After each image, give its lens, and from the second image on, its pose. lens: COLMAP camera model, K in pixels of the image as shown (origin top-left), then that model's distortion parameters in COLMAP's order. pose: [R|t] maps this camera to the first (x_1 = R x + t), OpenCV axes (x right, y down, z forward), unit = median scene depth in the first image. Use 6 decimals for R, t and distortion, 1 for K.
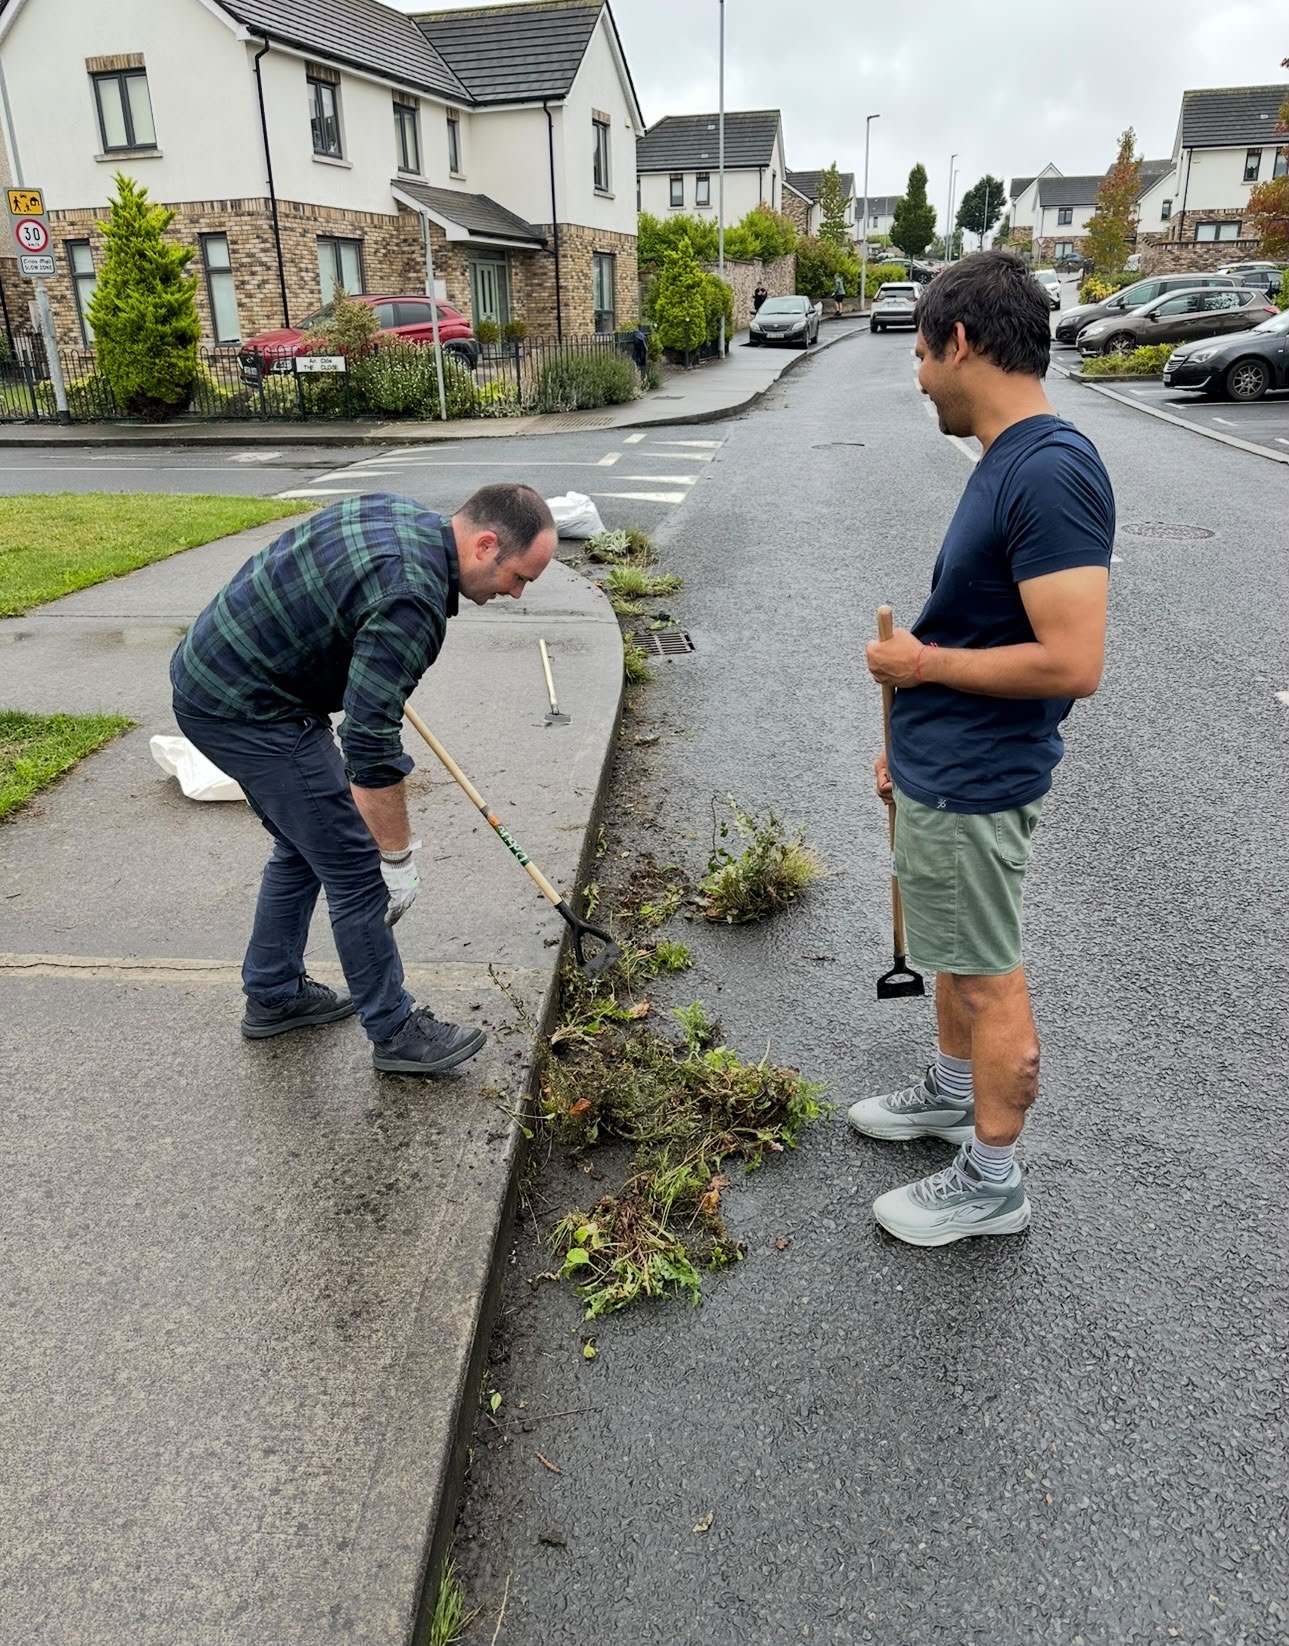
lens RADIAL K [[1239.3, 0, 644.5], [0, 1239.3, 823.0], [0, 0, 1]] dist [0.009314, -0.013056]
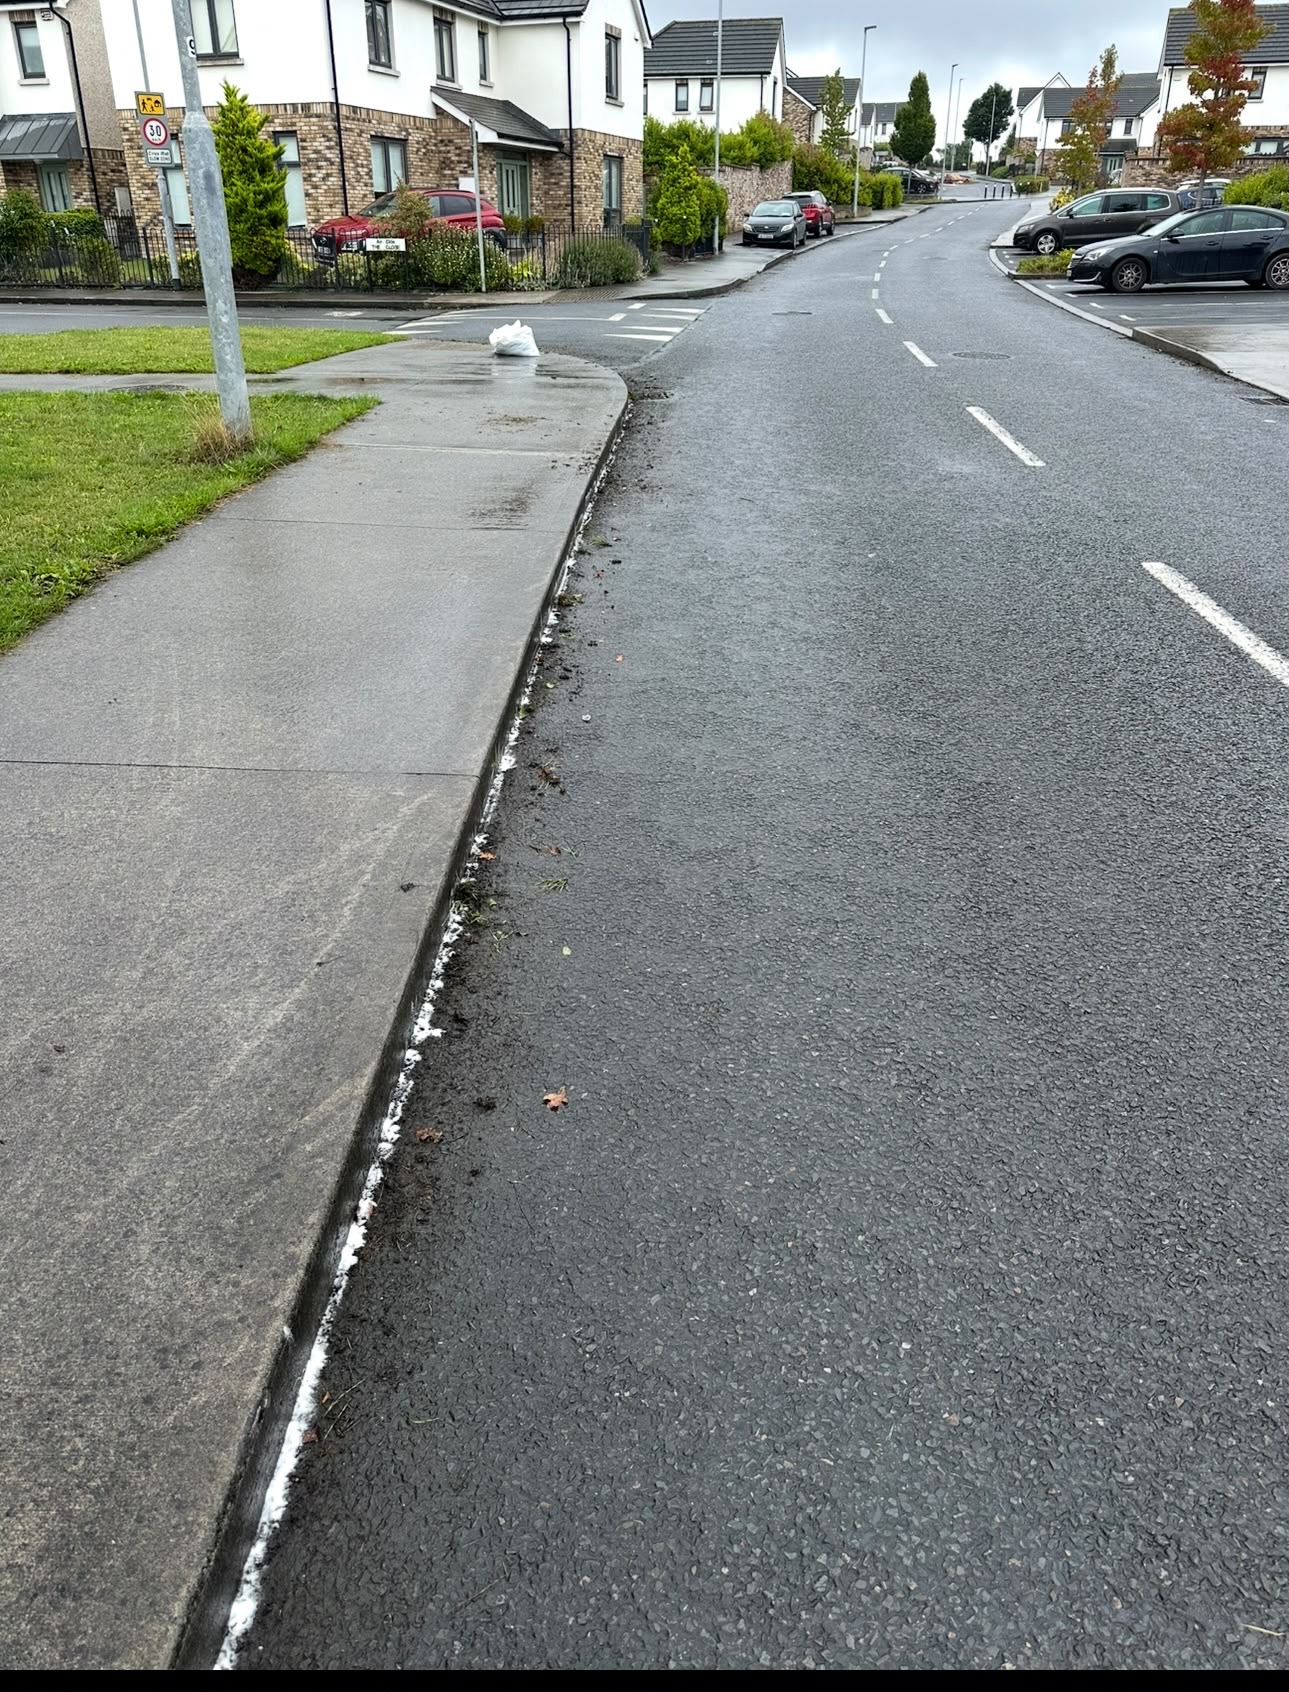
lens RADIAL K [[1257.7, 0, 644.5], [0, 1257.7, 846.0], [0, 0, 1]] dist [-0.005002, 0.003646]
pose [[0.999766, 0.020814, 0.005837, 0.002725], [-0.021183, 0.997148, 0.072441, 0.094978], [-0.004312, -0.072548, 0.997356, -0.211787]]
